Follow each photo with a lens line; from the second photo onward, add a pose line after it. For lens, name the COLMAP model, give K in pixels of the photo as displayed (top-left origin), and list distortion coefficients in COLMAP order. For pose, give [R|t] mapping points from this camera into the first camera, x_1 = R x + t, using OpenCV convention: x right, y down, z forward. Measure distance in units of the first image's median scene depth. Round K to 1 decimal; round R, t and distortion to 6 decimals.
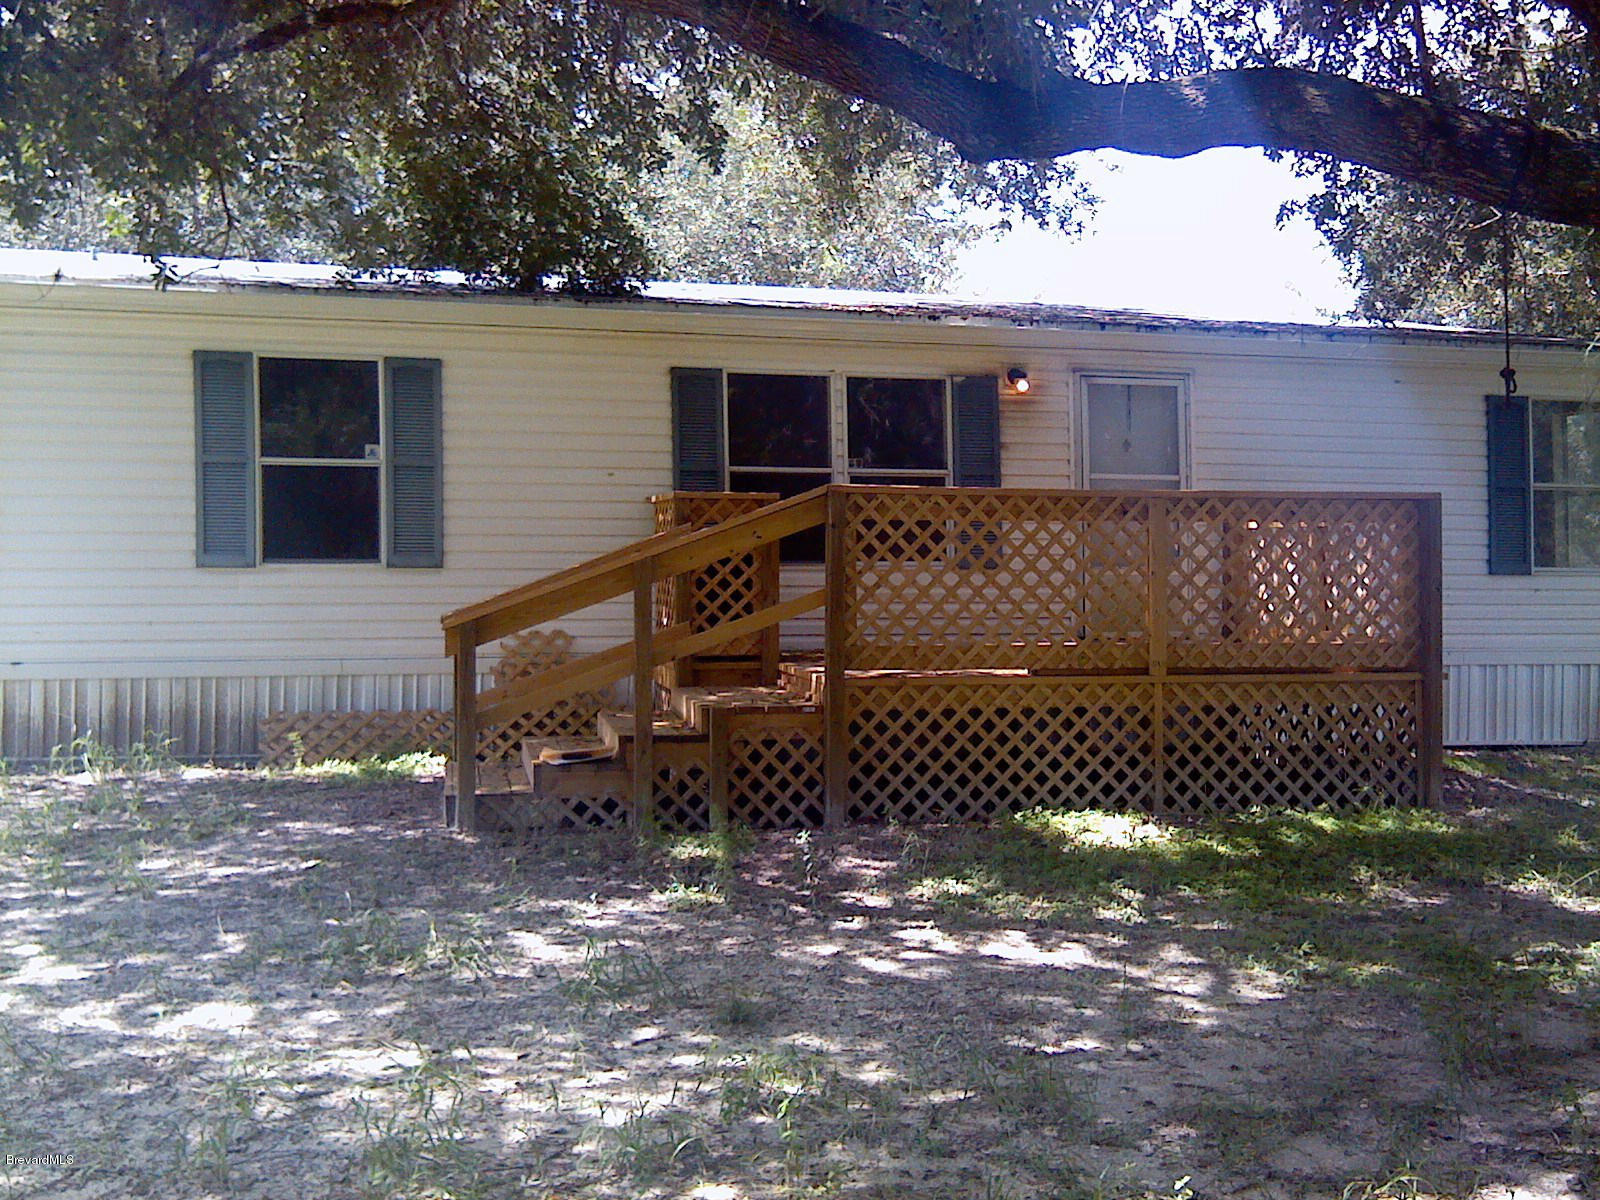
lens RADIAL K [[1443.3, 0, 800.0], [0, 1443.3, 600.0], [0, 0, 1]] dist [0.005529, 0.005715]
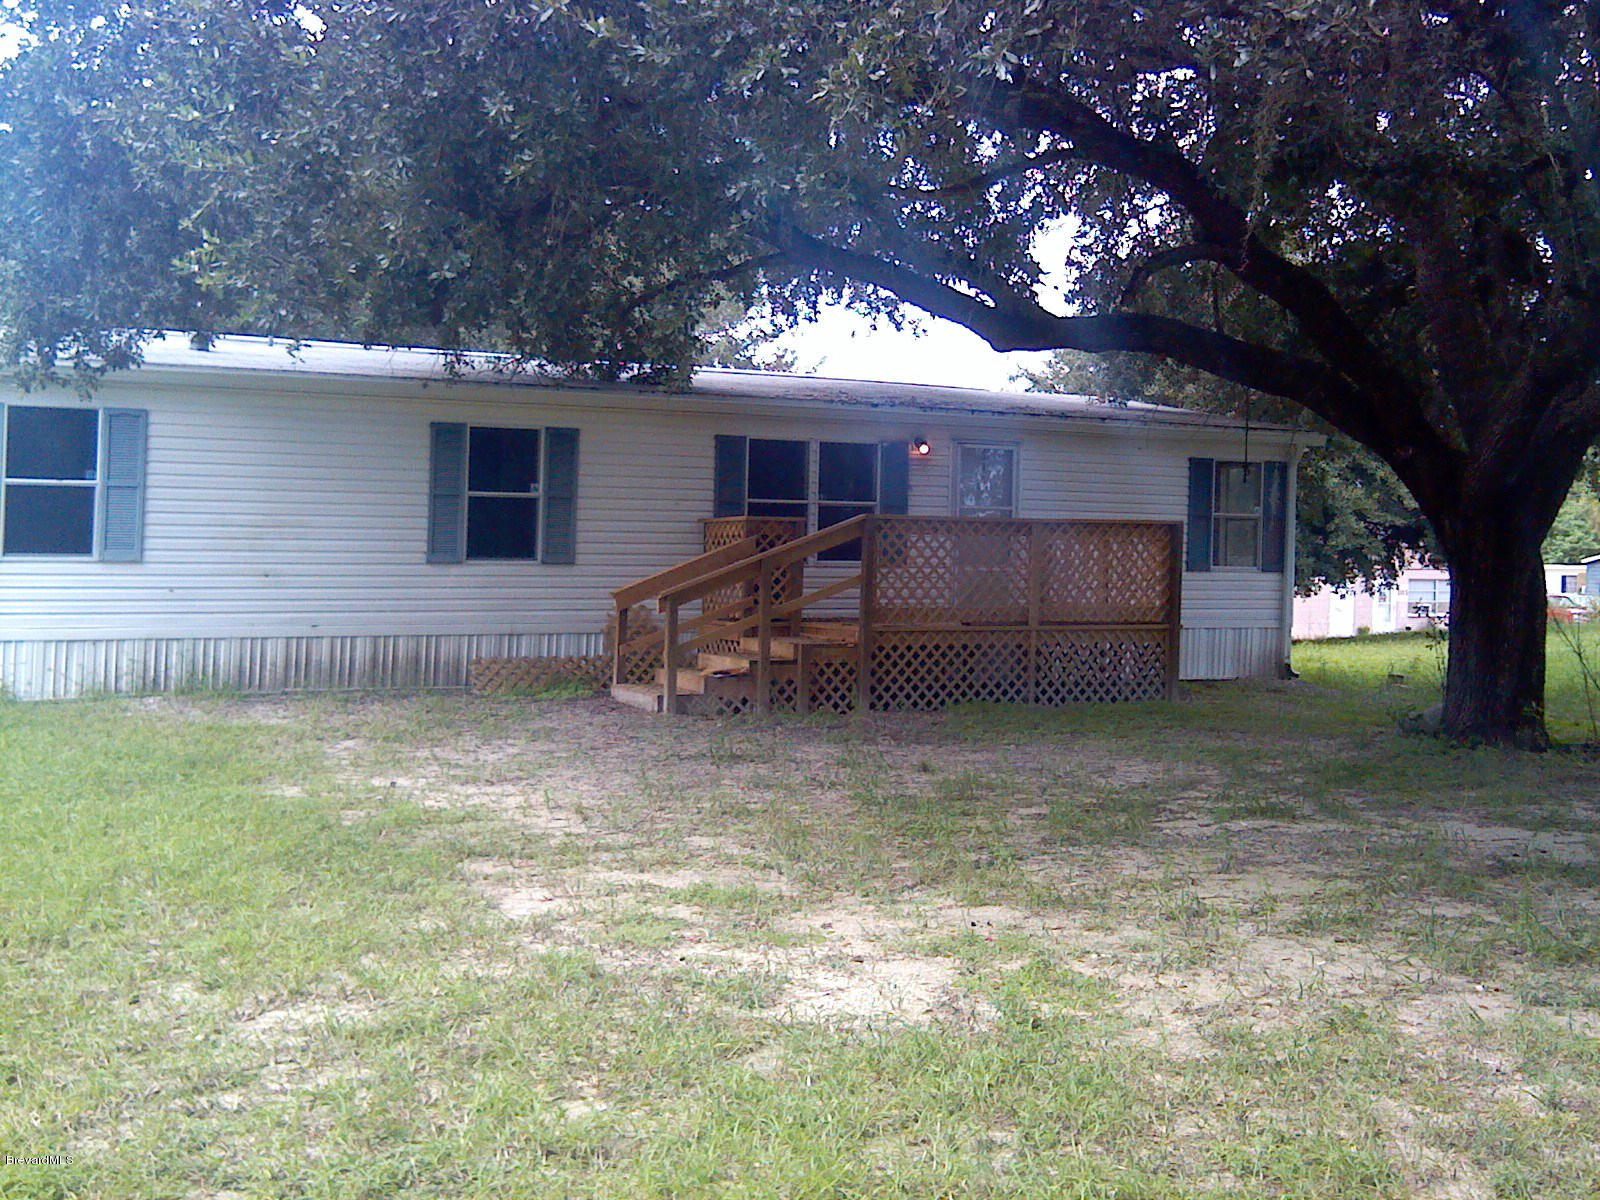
lens RADIAL K [[1443.3, 0, 800.0], [0, 1443.3, 600.0], [0, 0, 1]] dist [0.005529, 0.005715]
pose [[0.974888, -0.004297, 0.222653, -0.371177], [0.005377, 0.999977, -0.004245, 0.024605], [-0.222630, 0.005336, 0.974888, -0.567543]]
